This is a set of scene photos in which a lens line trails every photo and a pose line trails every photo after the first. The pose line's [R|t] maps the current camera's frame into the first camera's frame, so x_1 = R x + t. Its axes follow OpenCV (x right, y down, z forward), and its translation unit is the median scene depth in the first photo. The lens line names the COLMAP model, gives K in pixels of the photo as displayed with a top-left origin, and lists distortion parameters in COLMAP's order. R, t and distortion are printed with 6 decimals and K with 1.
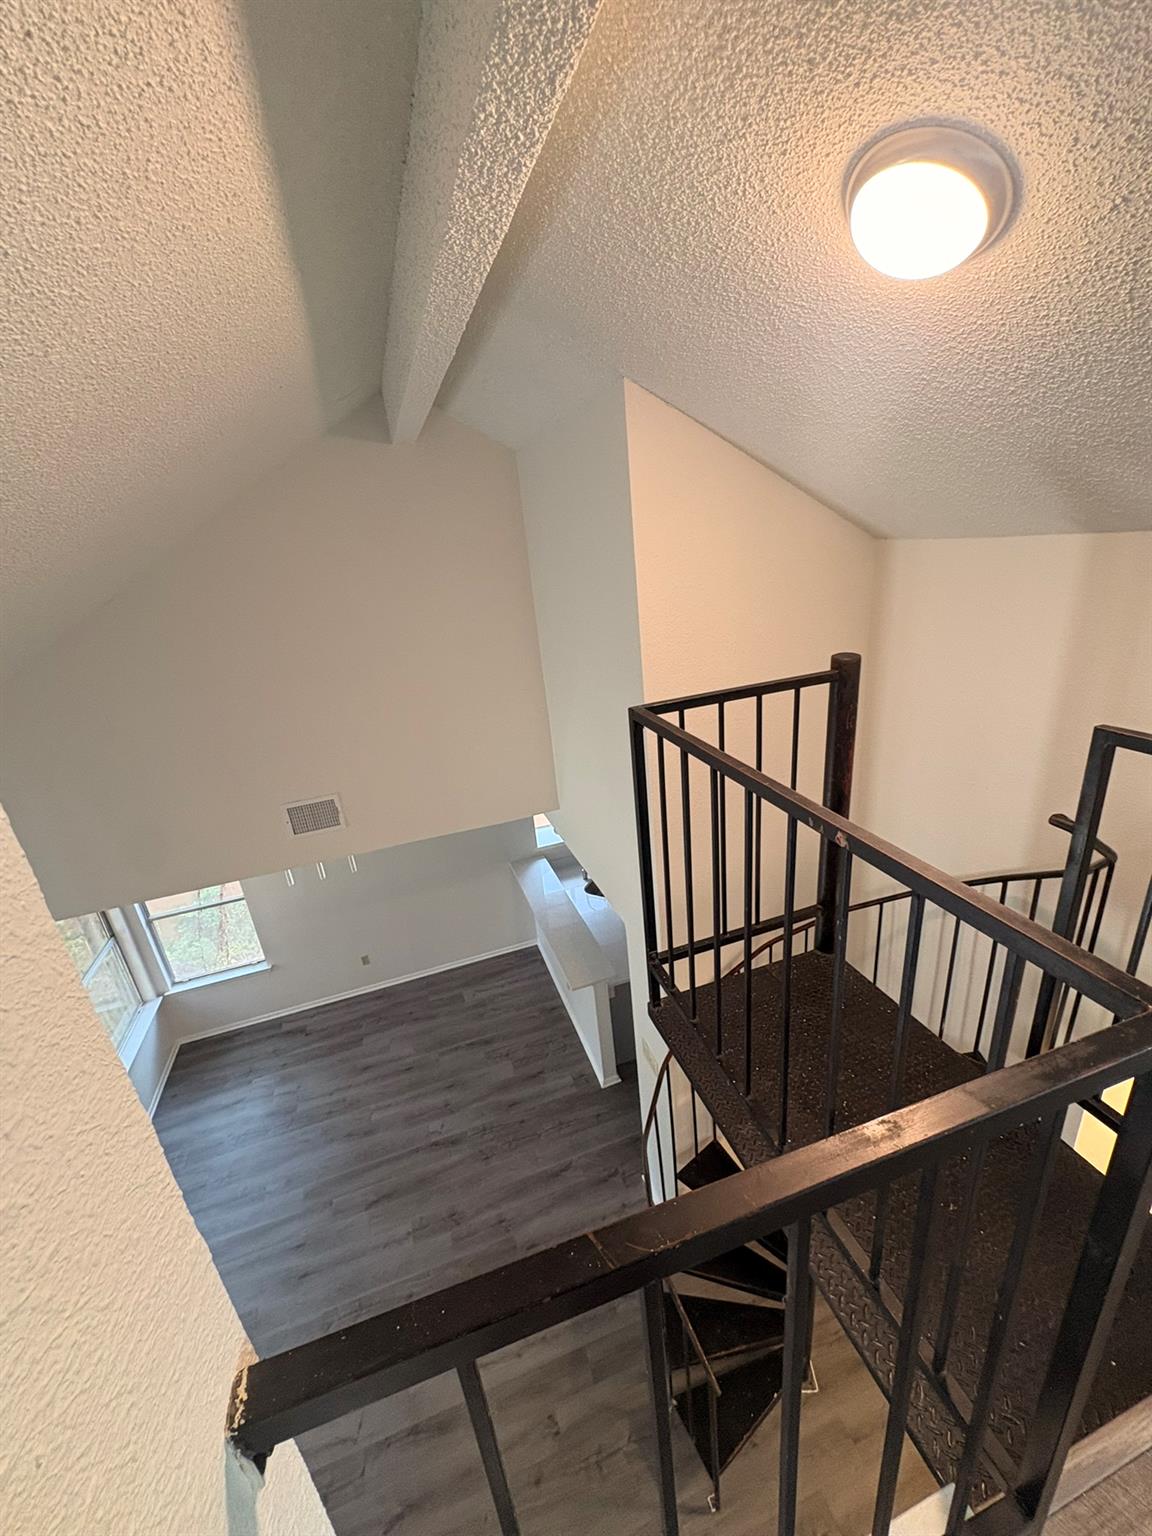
lens RADIAL K [[614.3, 0, 576.7], [0, 614.3, 765.6], [0, 0, 1]] dist [-0.000891, -0.000277]
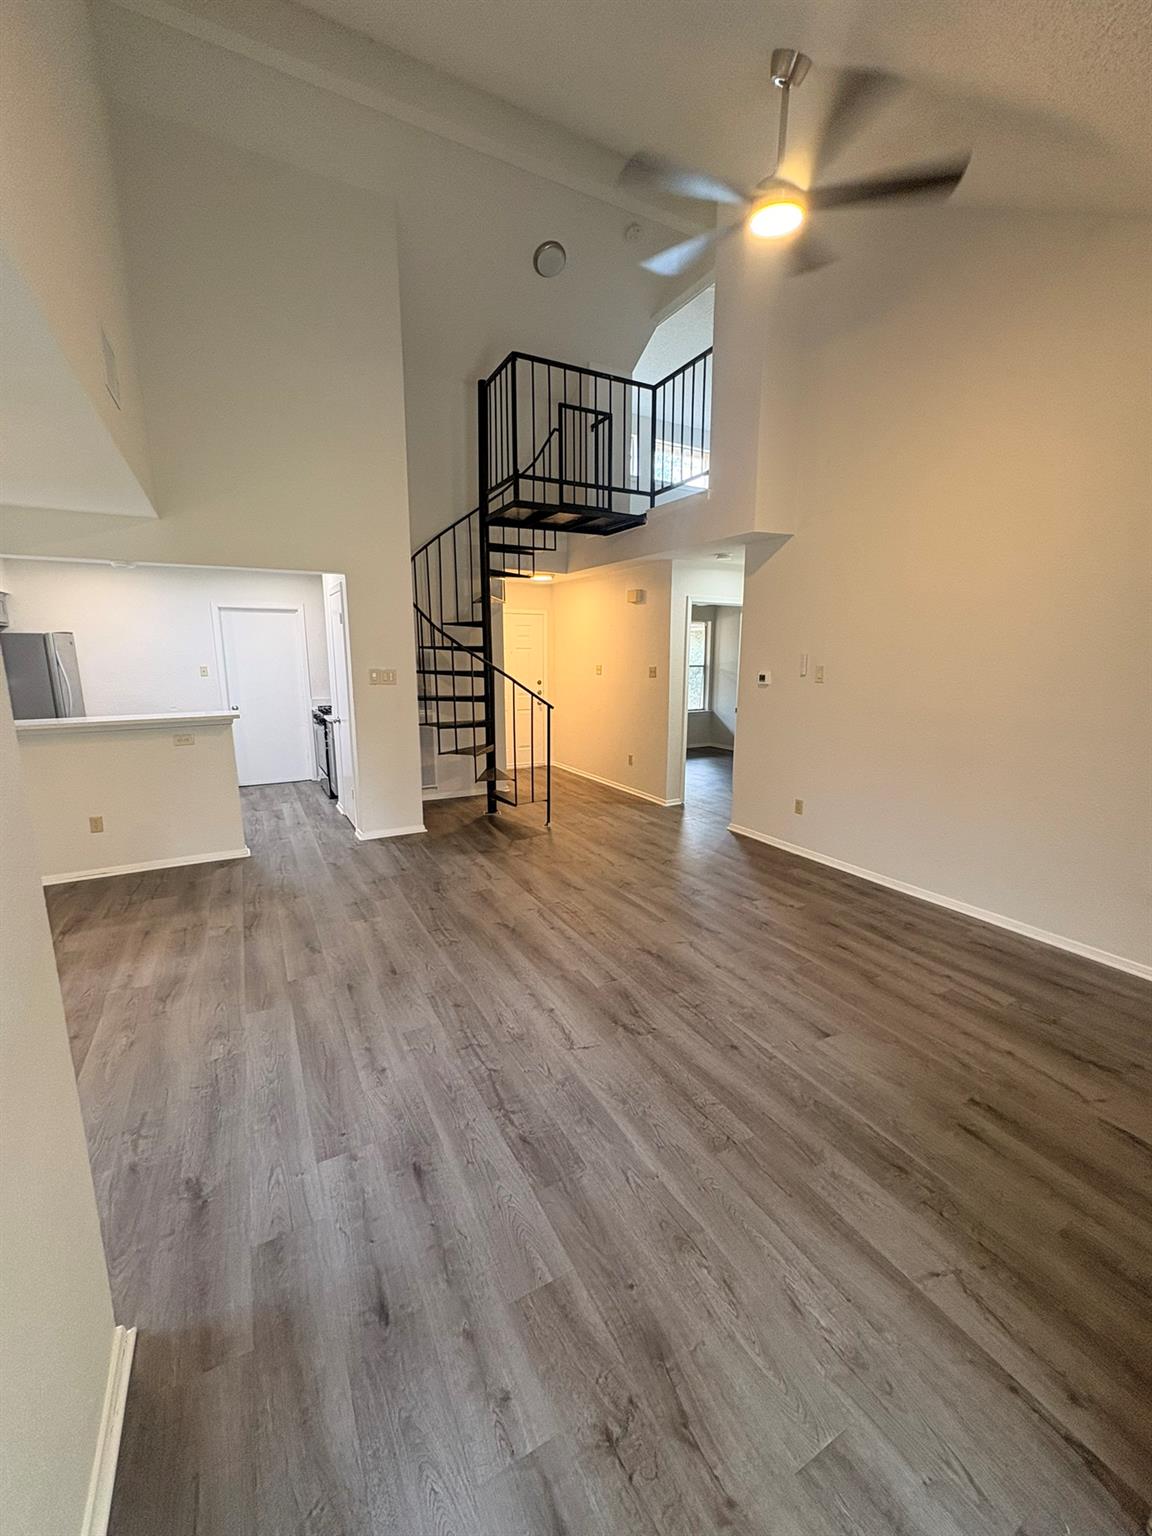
lens RADIAL K [[614.3, 0, 576.7], [0, 614.3, 765.6], [0, 0, 1]] dist [-0.000891, -0.000277]
pose [[-0.179598, -0.085531, 0.980015, -1.486142], [0.361673, 0.920701, 0.146635, 0.699867], [-0.914843, 0.380780, -0.134422, 0.983681]]
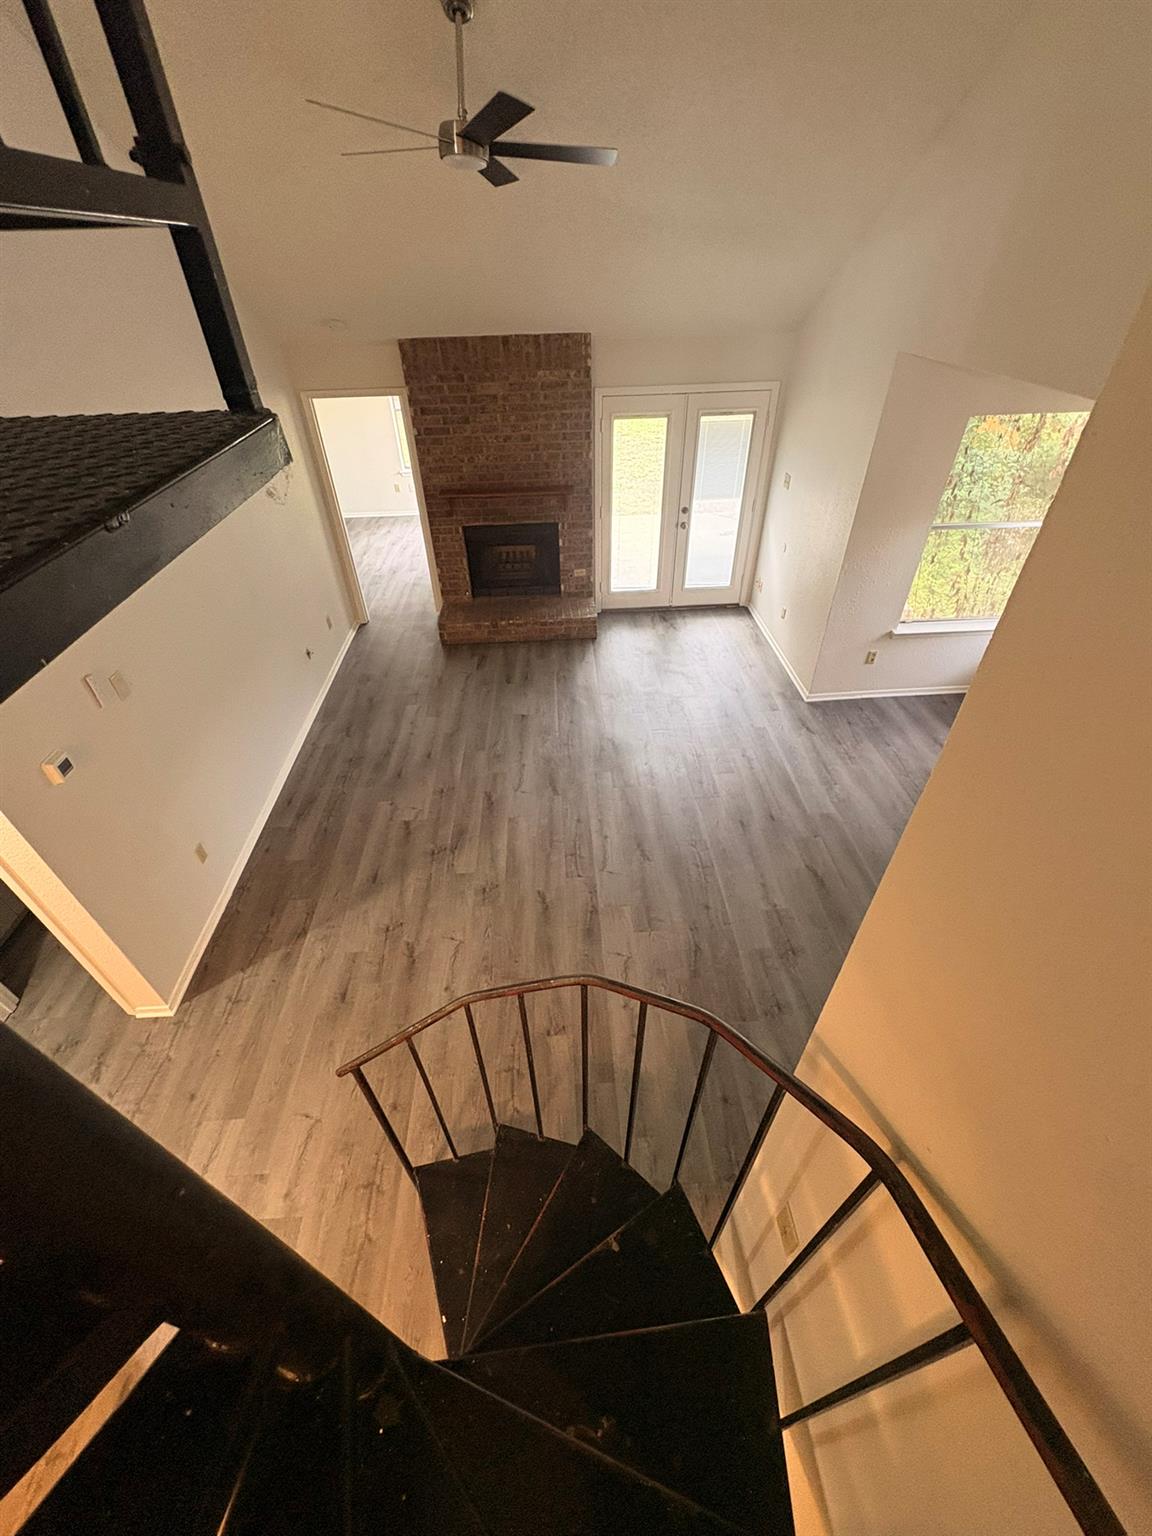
lens RADIAL K [[614.3, 0, 576.7], [0, 614.3, 765.6], [0, 0, 1]] dist [-0.000891, -0.000277]
pose [[-0.260908, 0.688920, -0.676252, 0.303092], [-0.297121, 0.609203, 0.735249, 0.136120], [0.918502, 0.392761, 0.045746, 0.821167]]
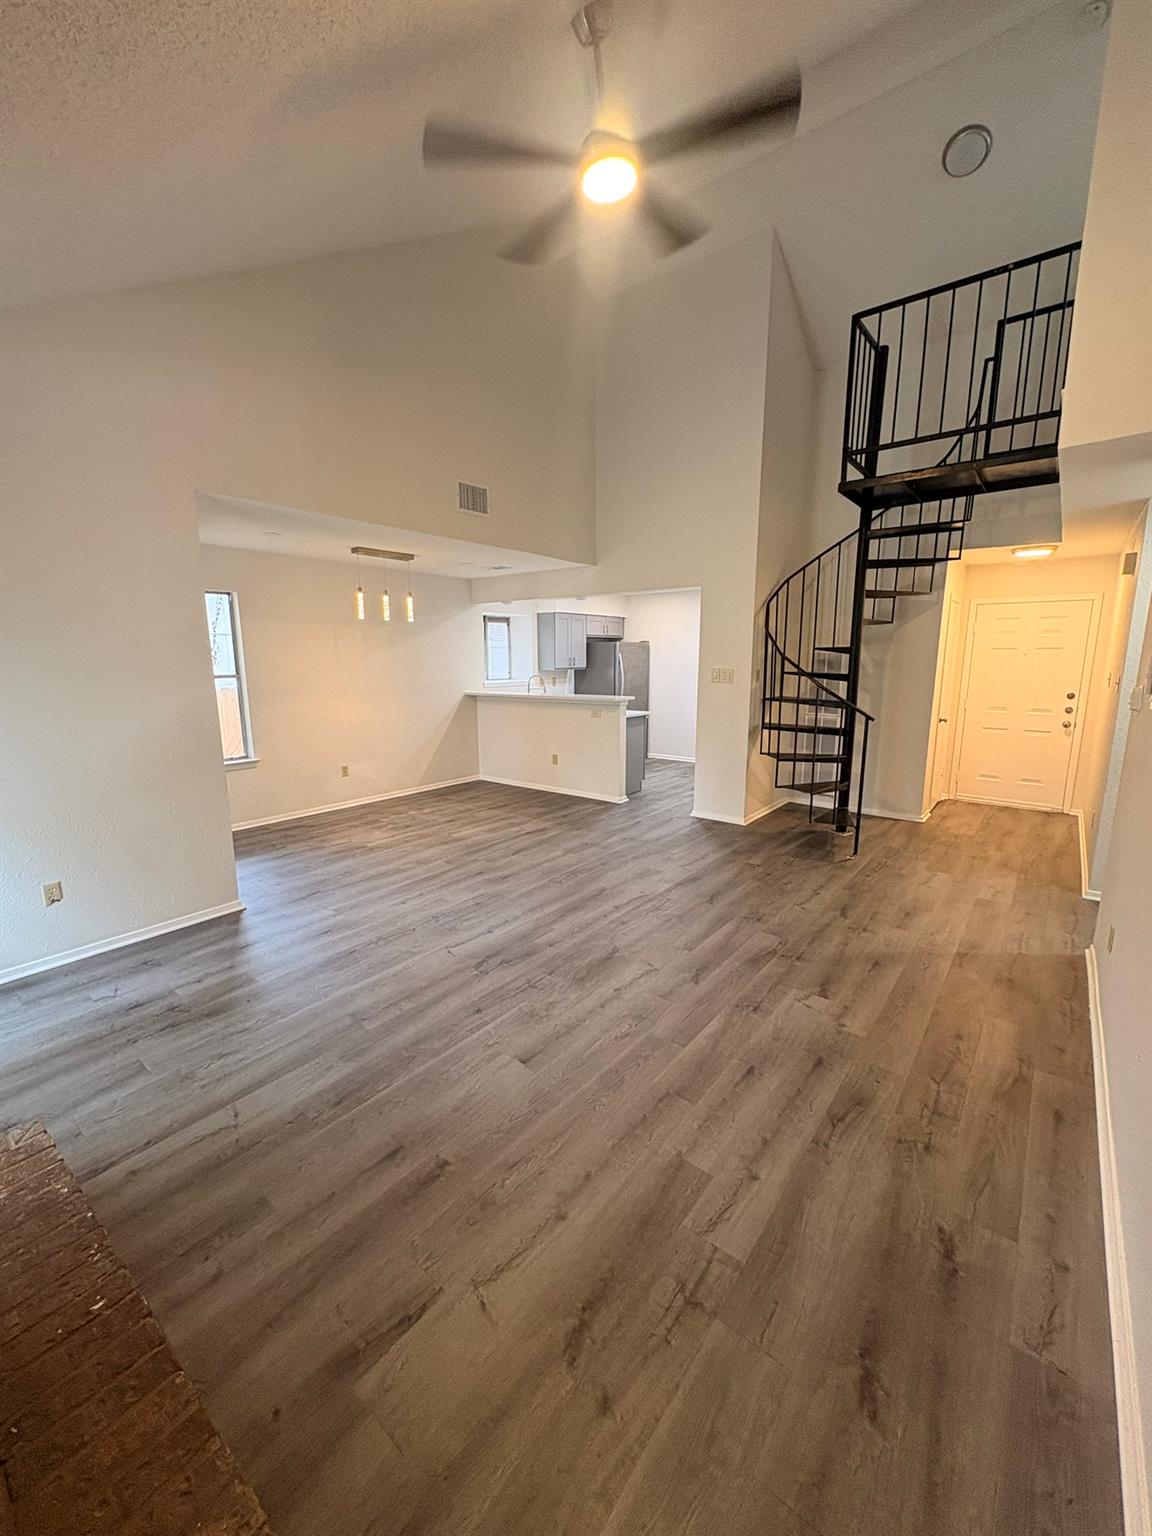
lens RADIAL K [[614.3, 0, 576.7], [0, 614.3, 765.6], [0, 0, 1]] dist [-0.000891, -0.000277]
pose [[0.831120, -0.005166, 0.556069, -1.158126], [0.120888, 0.977722, -0.171601, 1.035165], [-0.542794, 0.209842, 0.813229, 0.014931]]
